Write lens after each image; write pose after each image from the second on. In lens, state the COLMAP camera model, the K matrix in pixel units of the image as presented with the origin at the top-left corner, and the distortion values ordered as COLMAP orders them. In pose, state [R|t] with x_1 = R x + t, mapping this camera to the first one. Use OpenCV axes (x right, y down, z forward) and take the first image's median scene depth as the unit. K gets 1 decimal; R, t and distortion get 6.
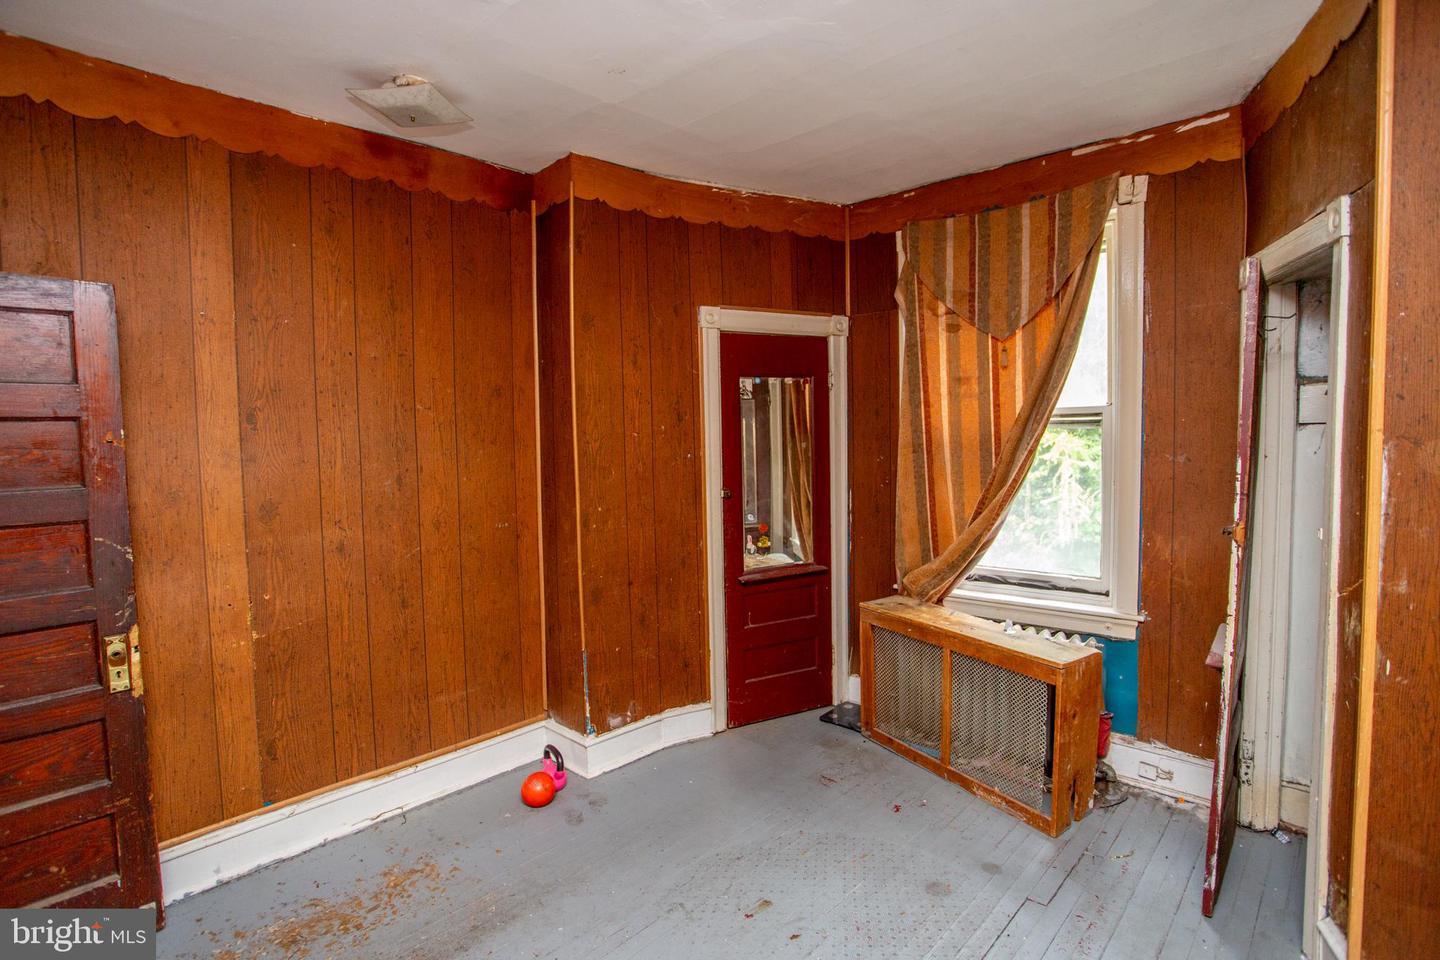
lens RADIAL K [[694.7, 0, 716.3], [0, 694.7, 472.7], [0, 0, 1]] dist [-0.074648, 0.029279]
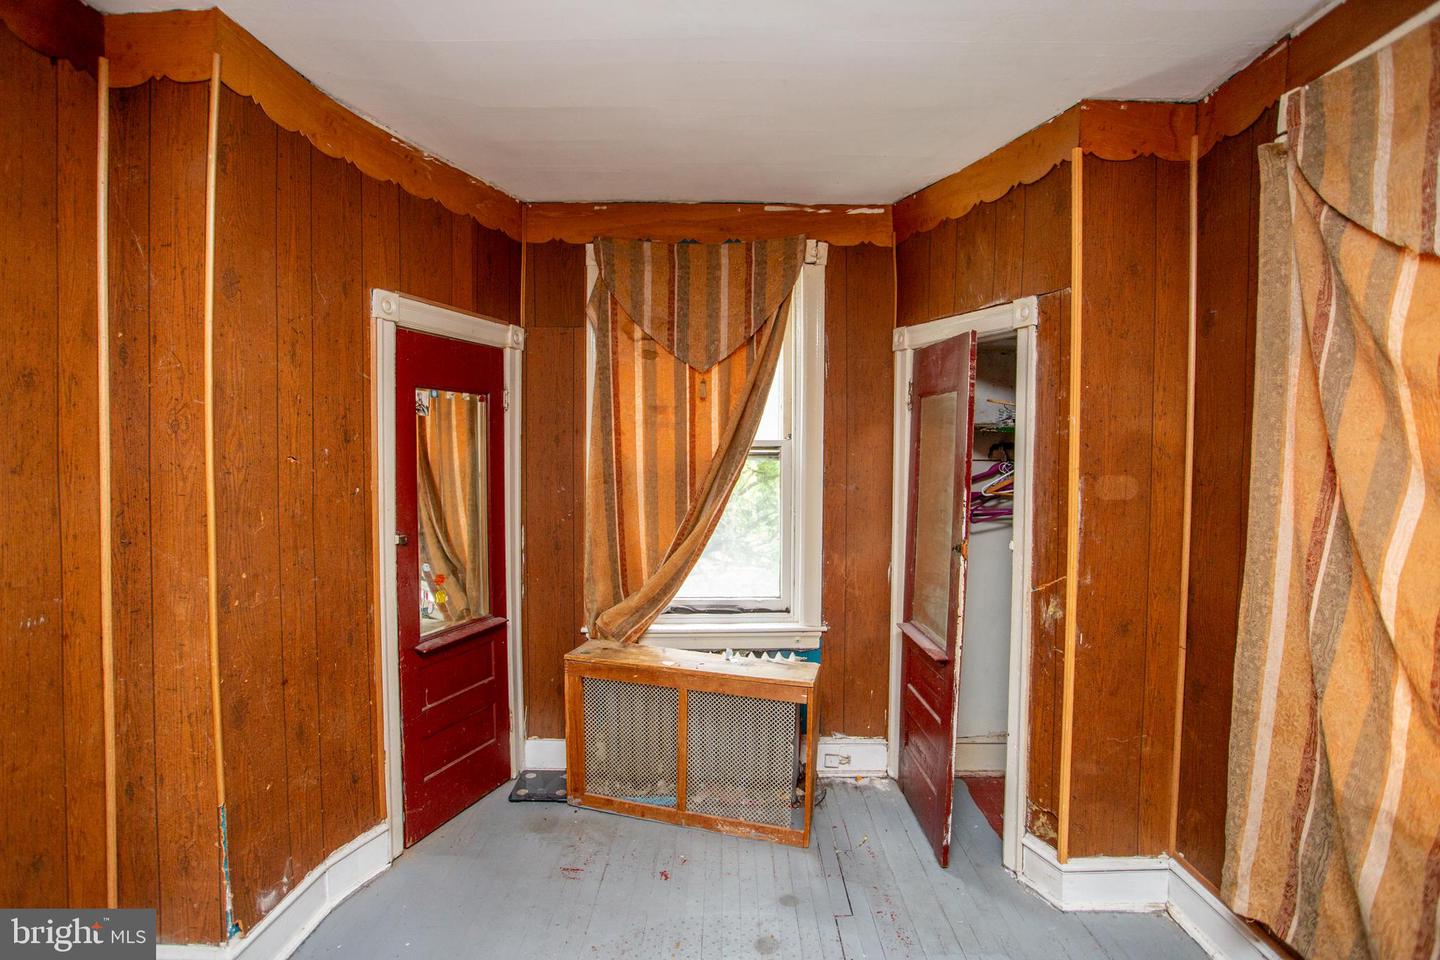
lens RADIAL K [[694.7, 0, 714.4], [0, 694.7, 472.8], [0, 0, 1]] dist [-0.074648, 0.029279]
pose [[0.733073, 0.002848, 0.680144, -0.269070], [0.020663, 0.999436, -0.026457, -0.017072], [-0.679836, 0.033449, 0.732601, 0.239849]]
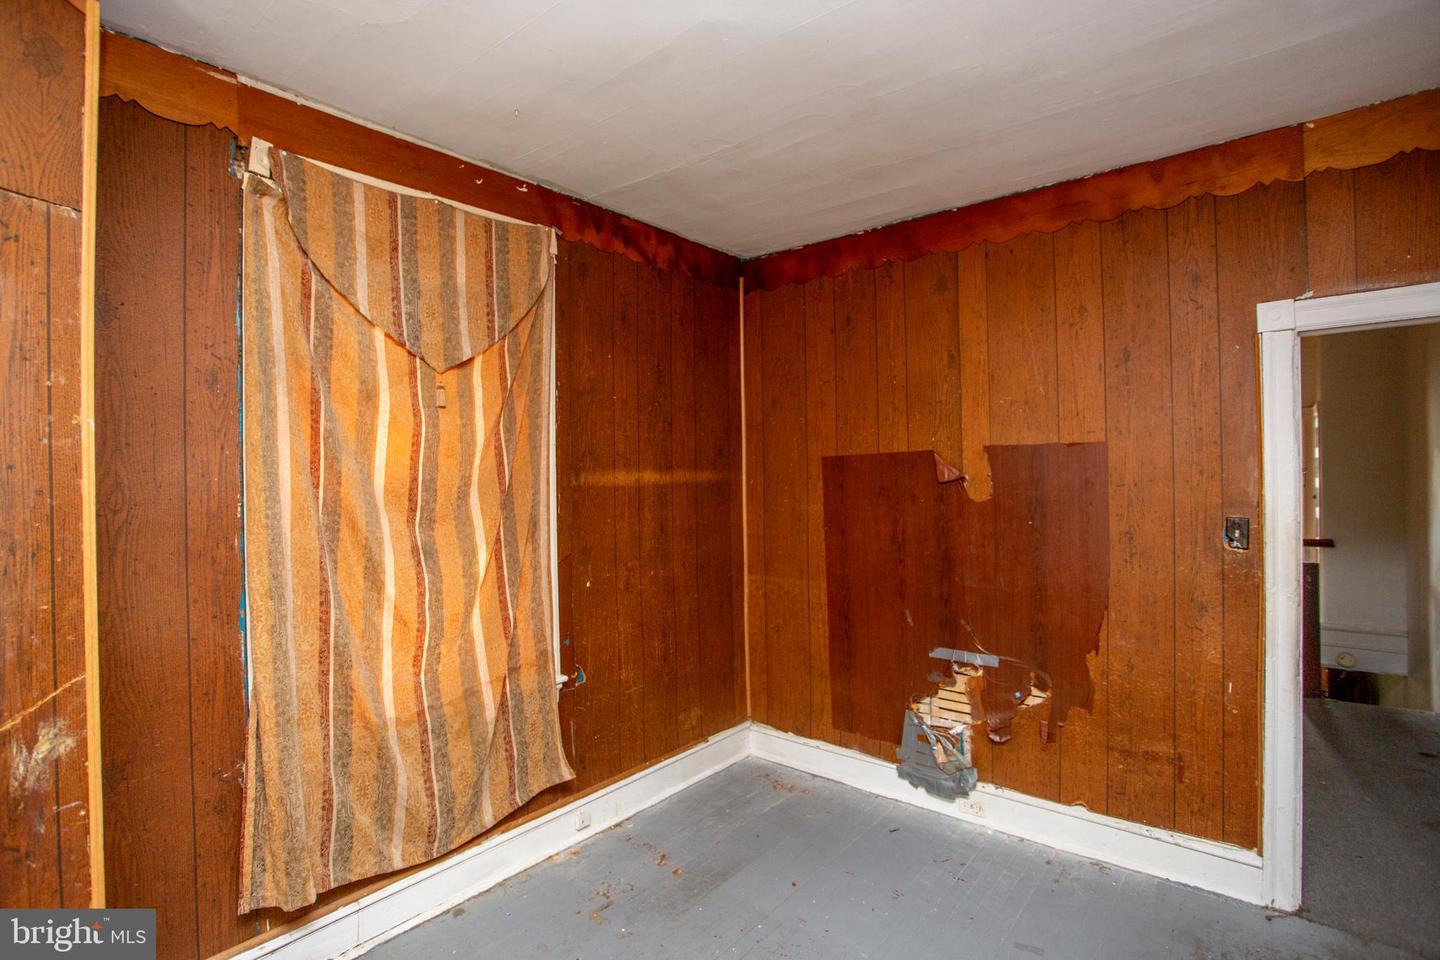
lens RADIAL K [[694.7, 0, 724.2], [0, 694.7, 474.5], [0, 0, 1]] dist [-0.074648, 0.029279]
pose [[-0.996330, 0.033002, -0.078980, 0.114774], [0.027635, 0.997294, 0.068119, -0.069679], [0.081014, 0.065686, -0.994546, 0.994108]]
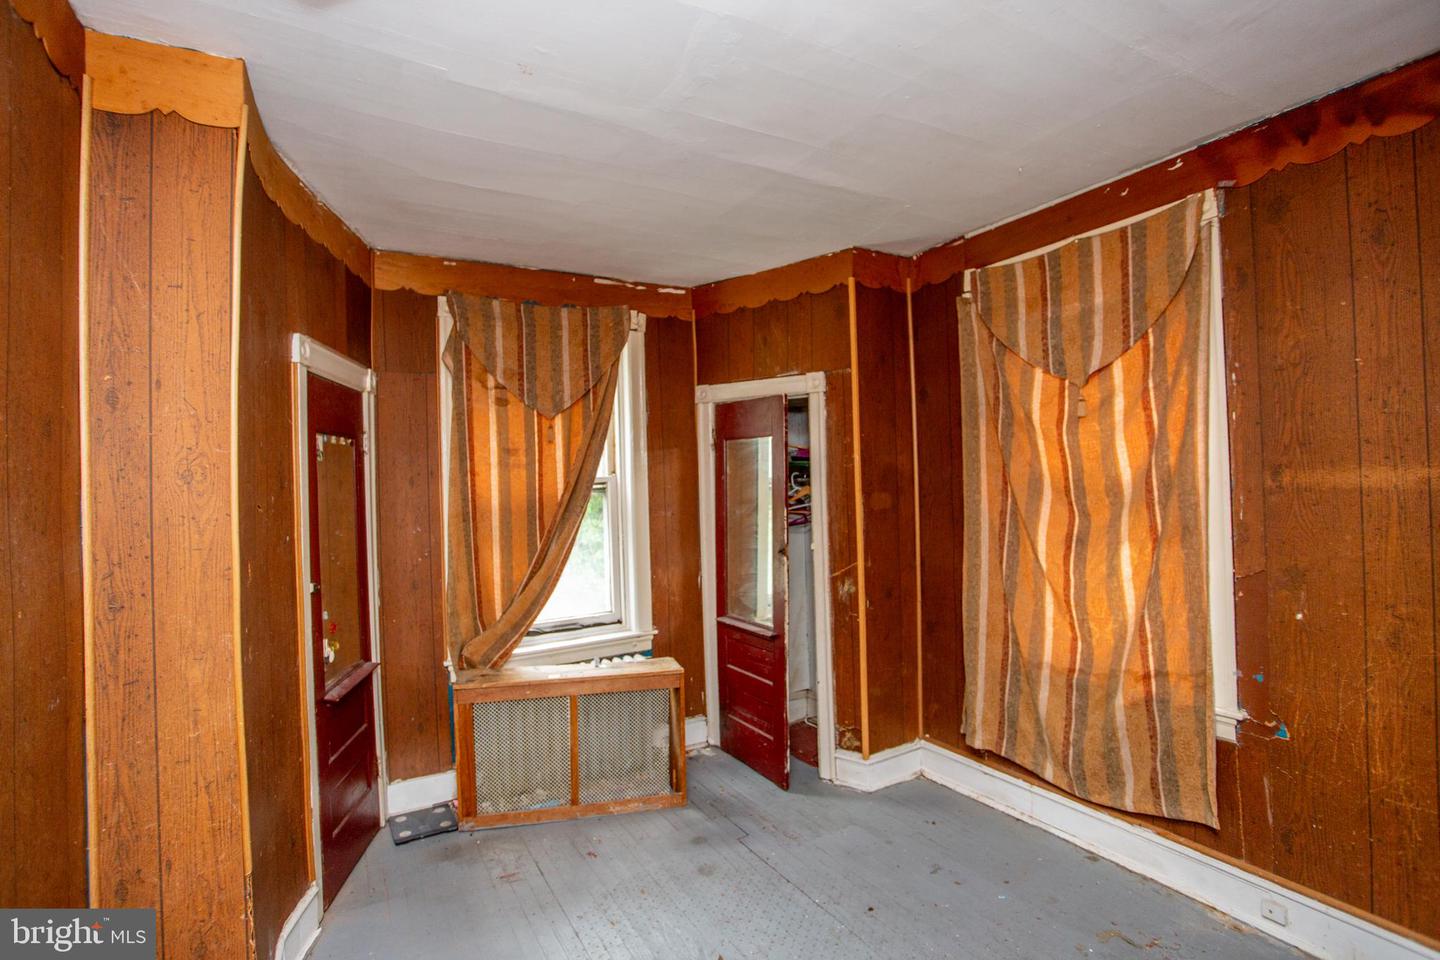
lens RADIAL K [[694.7, 0, 715.1], [0, 694.7, 474.0], [0, 0, 1]] dist [-0.074648, 0.029279]
pose [[0.288696, 0.021523, 0.957179, -0.616899], [0.080274, 0.995683, -0.046600, -0.024525], [-0.954050, 0.090290, 0.285722, 0.412246]]
